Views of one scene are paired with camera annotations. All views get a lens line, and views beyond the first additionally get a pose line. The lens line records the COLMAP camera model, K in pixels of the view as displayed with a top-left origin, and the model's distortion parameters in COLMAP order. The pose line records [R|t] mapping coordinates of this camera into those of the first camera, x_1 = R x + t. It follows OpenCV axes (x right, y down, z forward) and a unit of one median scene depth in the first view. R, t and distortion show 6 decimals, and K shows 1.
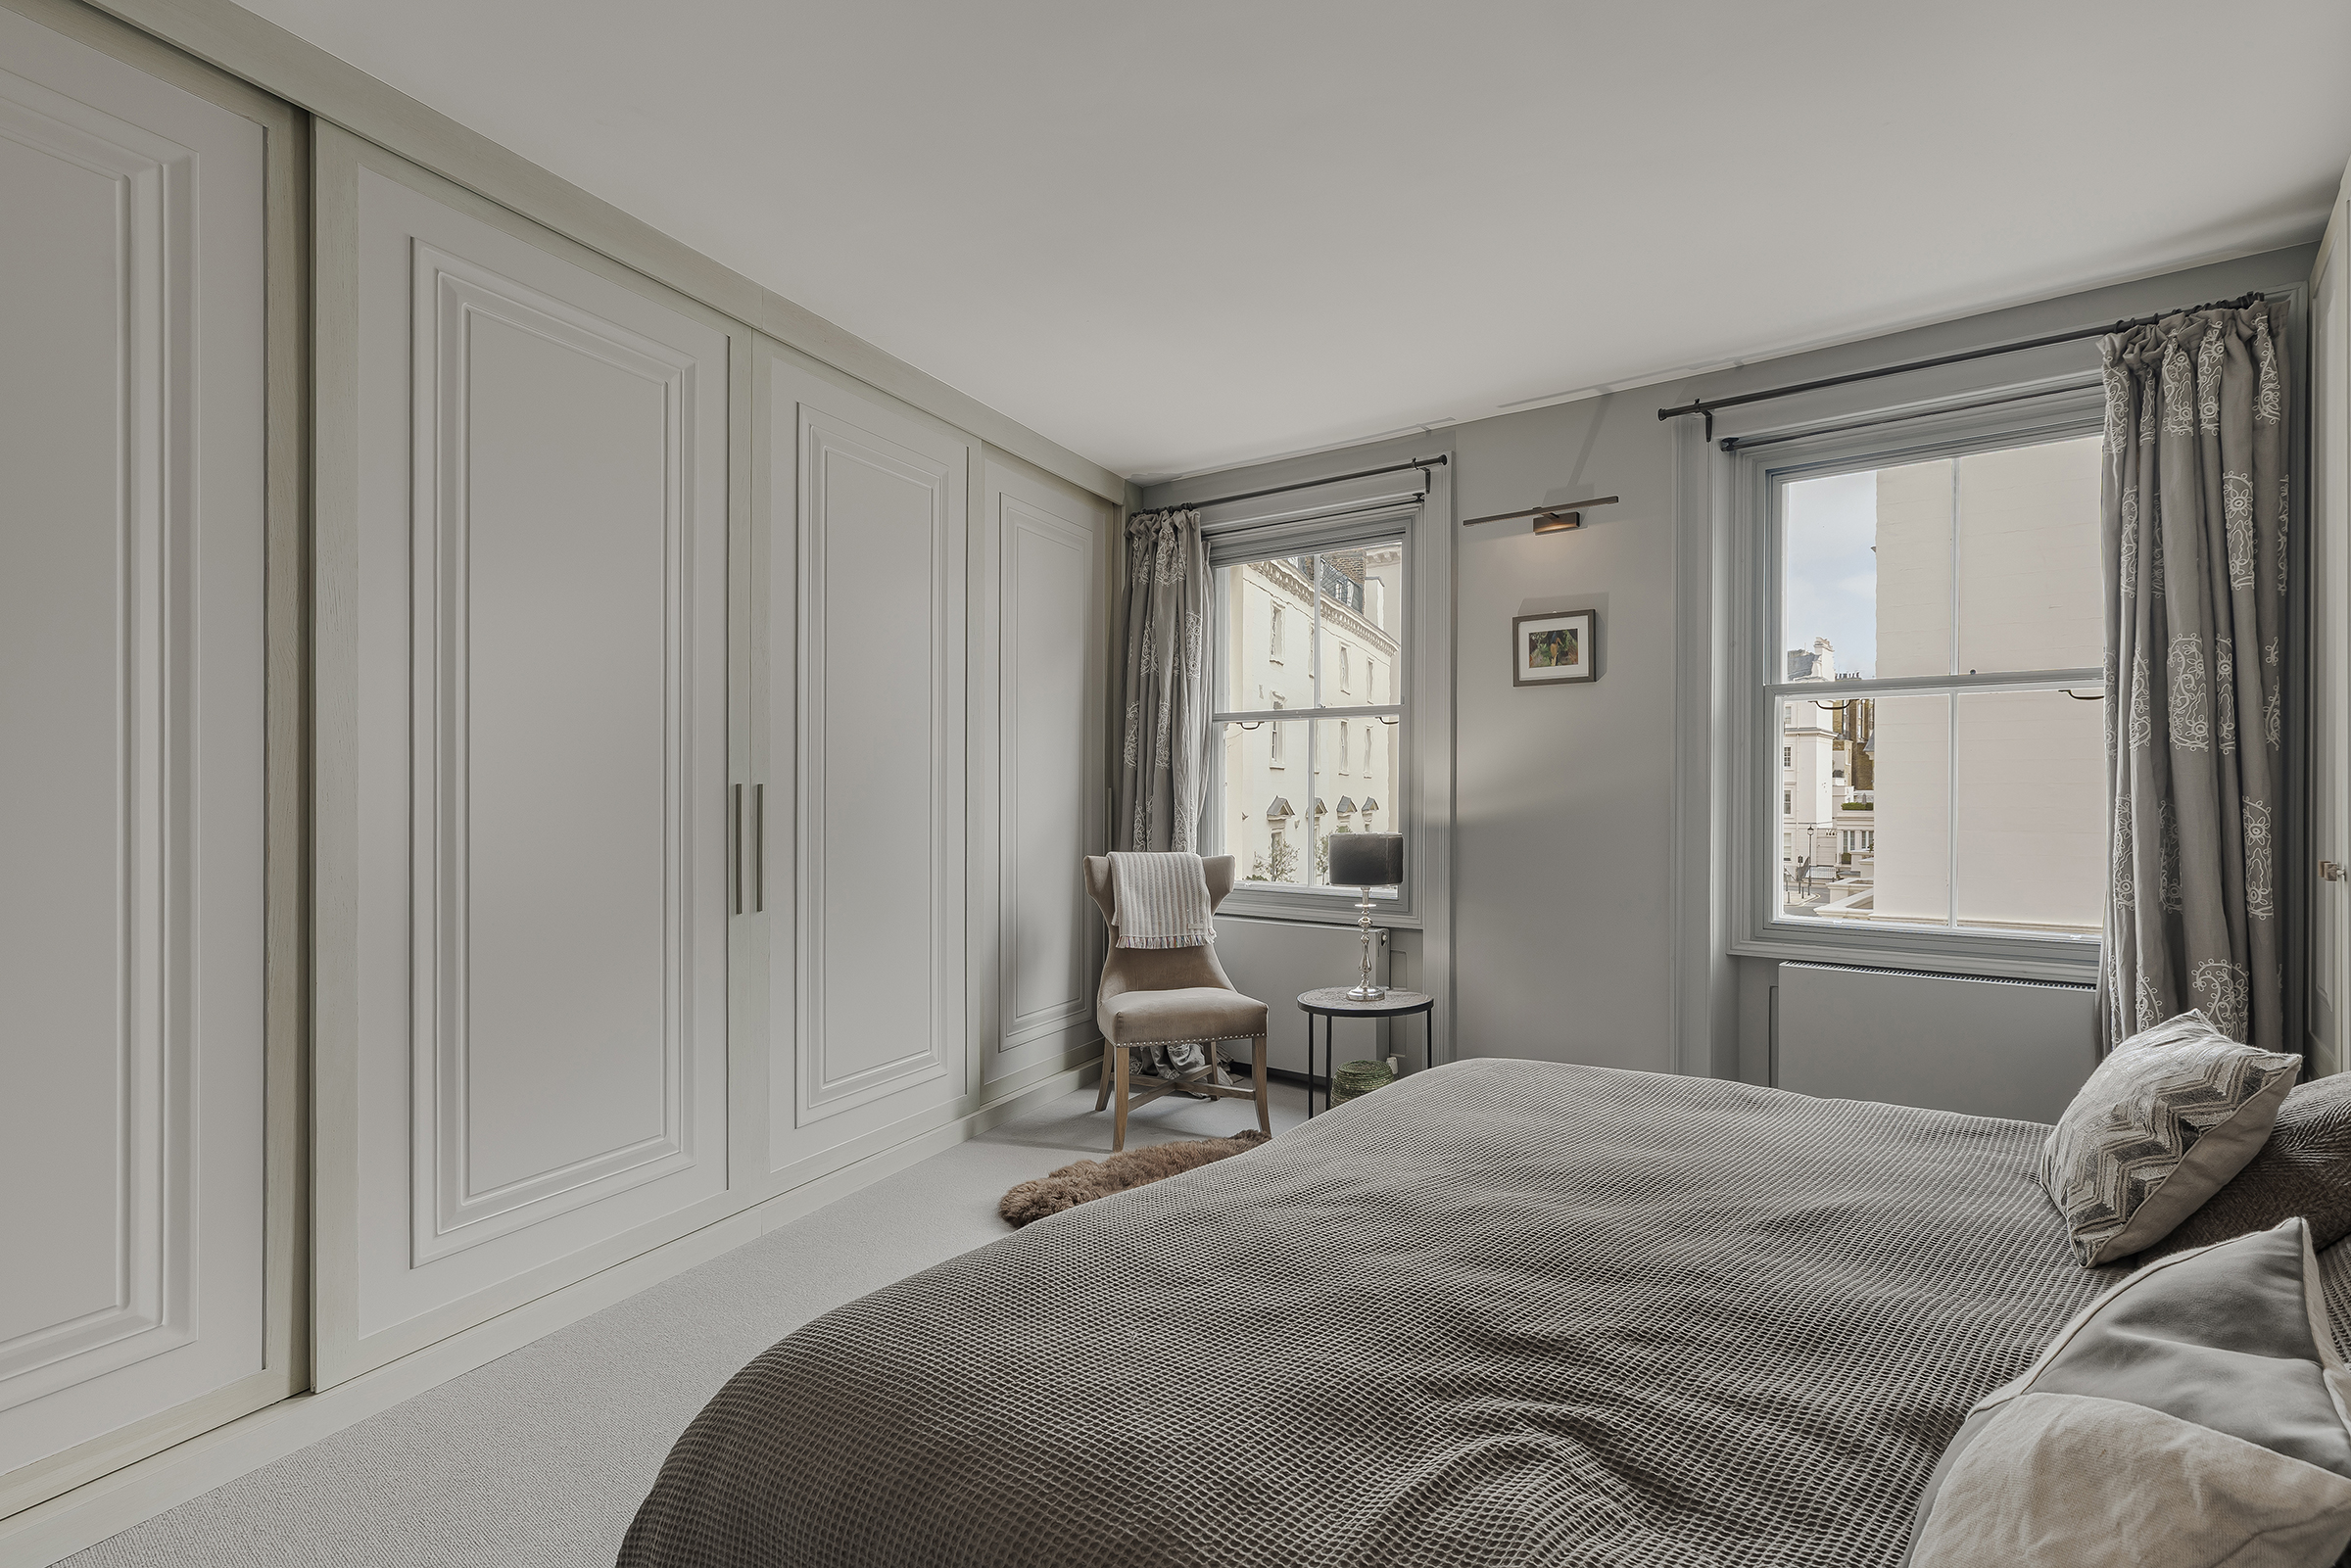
lens RADIAL K [[1136.8, 0, 1185.3], [0, 1136.8, 804.8], [0, 0, 1]] dist [0.004561, -0.001596]
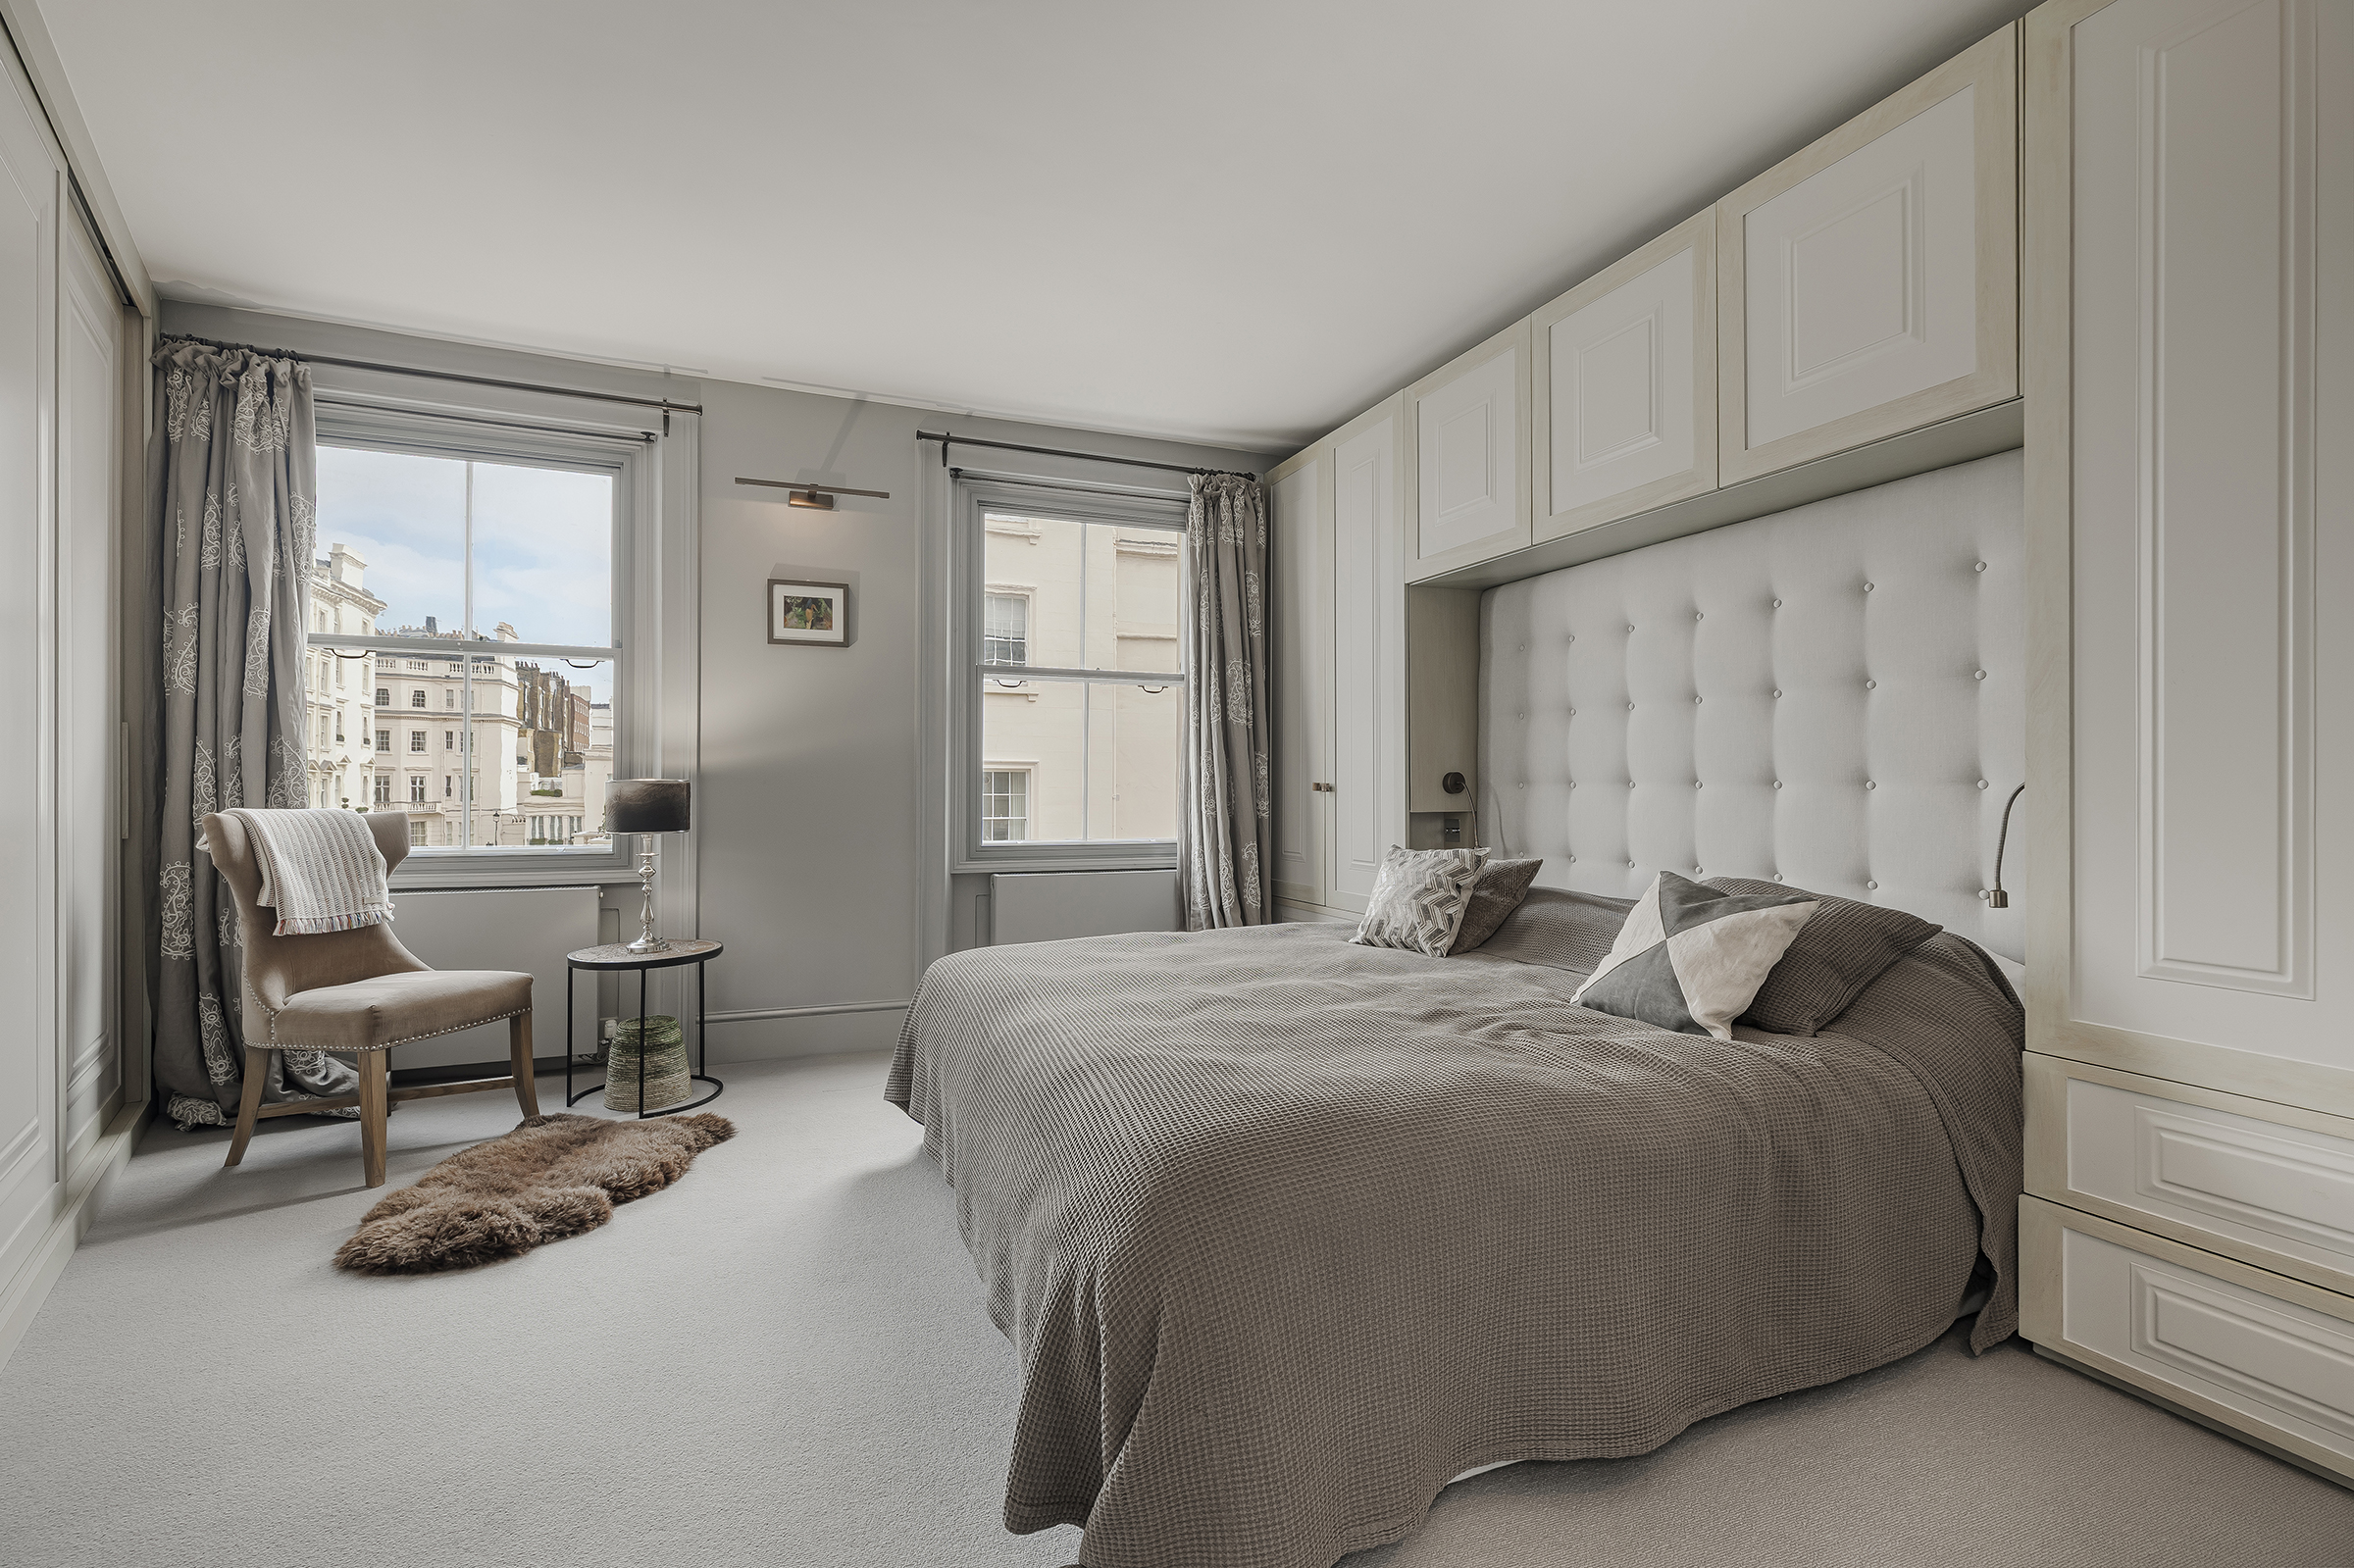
lens RADIAL K [[1138.3, 0, 1168.1], [0, 1138.3, 800.4], [0, 0, 1]] dist [0.004561, -0.001596]
pose [[0.499567, -0.006639, 0.866250, -0.453085], [0.000895, 0.999974, 0.007148, 0.036363], [-0.866275, -0.002796, 0.499560, 0.139120]]
